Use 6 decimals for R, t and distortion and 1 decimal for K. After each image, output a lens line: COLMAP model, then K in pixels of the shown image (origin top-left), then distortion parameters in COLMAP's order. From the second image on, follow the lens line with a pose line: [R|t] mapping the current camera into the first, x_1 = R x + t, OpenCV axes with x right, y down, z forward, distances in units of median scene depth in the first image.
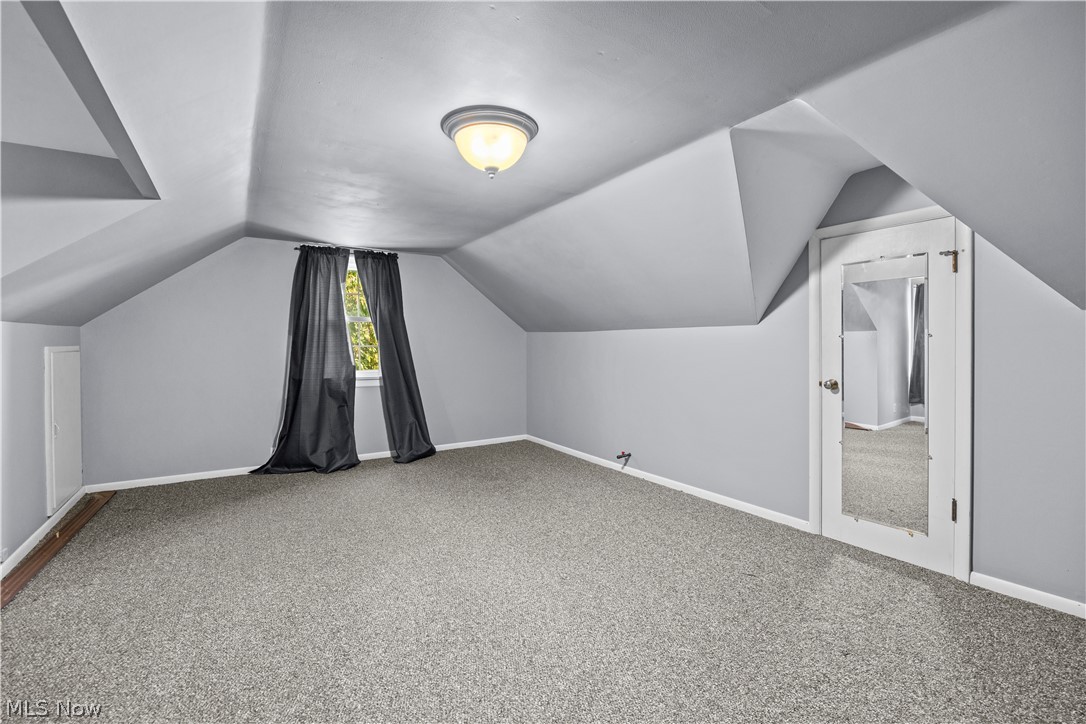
lens RADIAL K [[484.1, 0, 546.4], [0, 484.1, 356.6], [0, 0, 1]] dist [-0.015004, 0.000015]
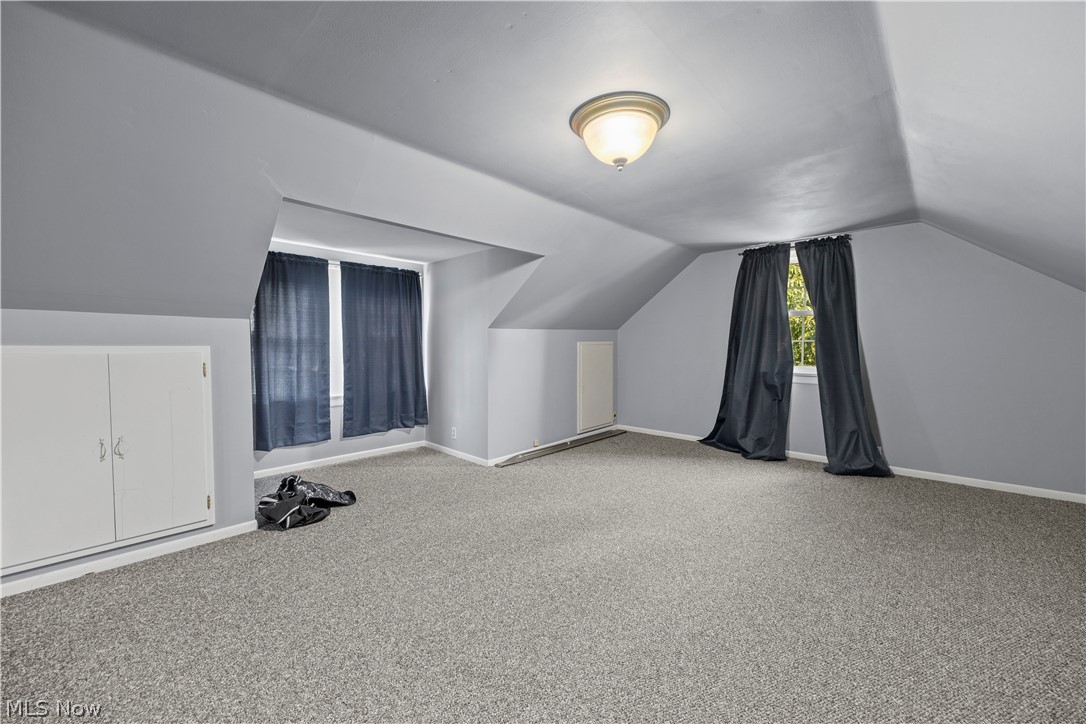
lens RADIAL K [[424.2, 0, 536.6], [0, 424.2, 359.8], [0, 0, 1]] dist [0.006726, -0.002853]
pose [[0.233549, 0.041758, -0.971448, 0.339235], [-0.018161, 0.999090, 0.038580, -0.007627], [0.972175, 0.008632, 0.234095, 0.302659]]
